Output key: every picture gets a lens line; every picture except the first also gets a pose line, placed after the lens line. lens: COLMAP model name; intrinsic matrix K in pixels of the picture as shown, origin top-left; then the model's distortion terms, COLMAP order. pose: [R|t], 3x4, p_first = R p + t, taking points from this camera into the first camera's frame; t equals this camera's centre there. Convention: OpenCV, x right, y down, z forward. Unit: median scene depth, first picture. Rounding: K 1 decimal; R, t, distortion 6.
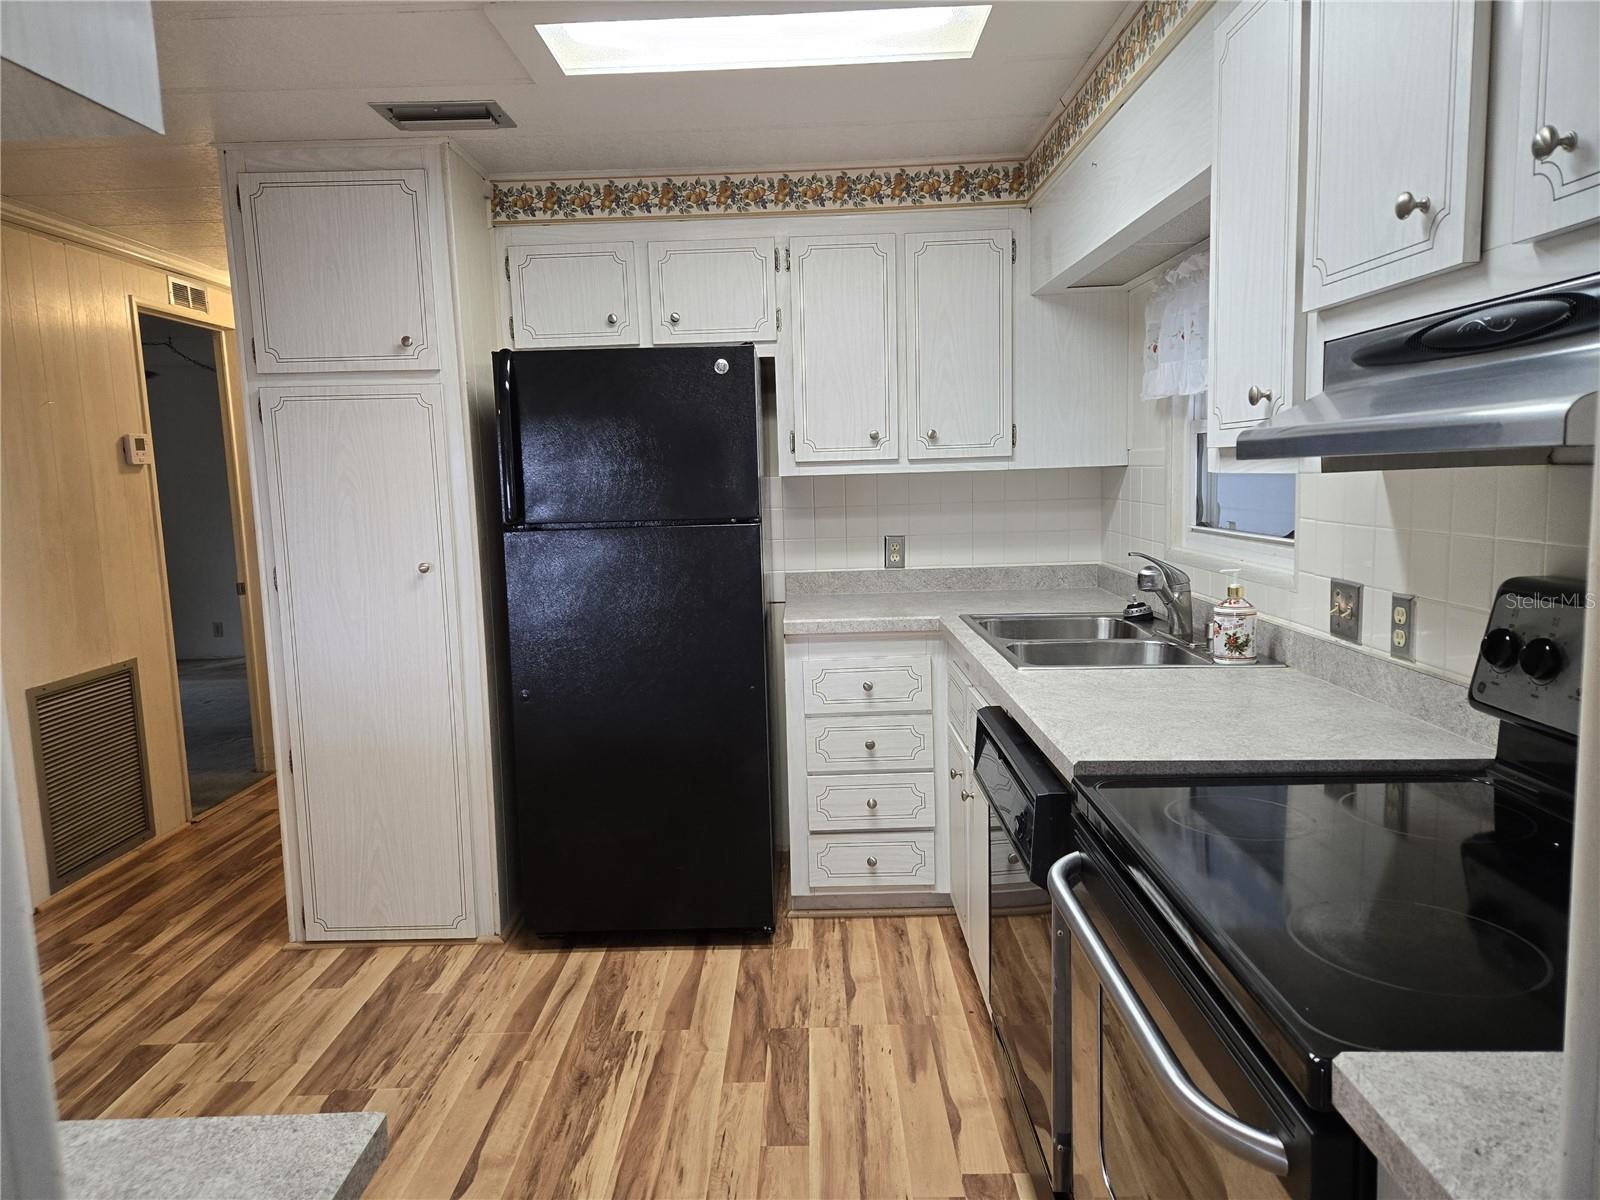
lens RADIAL K [[1072.6, 0, 793.2], [0, 1072.6, 598.9], [0, 0, 1]] dist [0.075912, -0.056702]
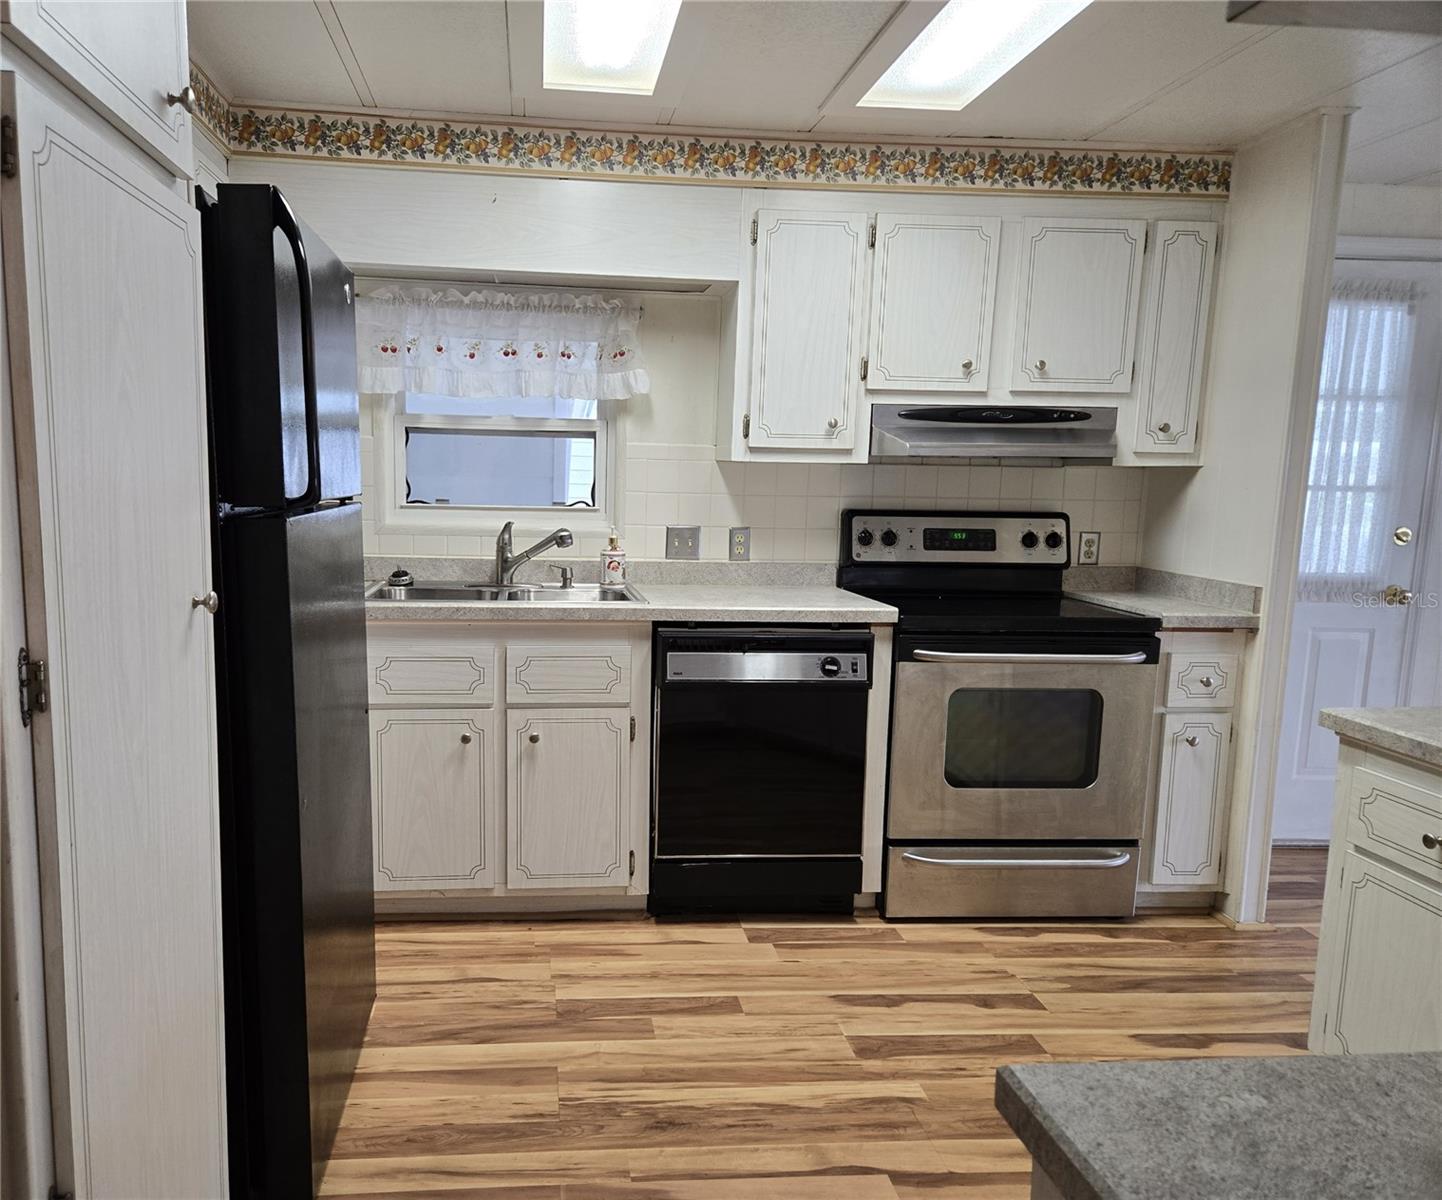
lens RADIAL K [[1048.8, 0, 624.3], [0, 1048.8, 614.2], [0, 0, 1]] dist [0.054148, -0.011095]
pose [[-0.098629, -0.109532, 0.989078, -0.822832], [0.102467, 0.987523, 0.119577, -0.061053], [-0.989835, 0.113141, -0.086176, 0.873682]]
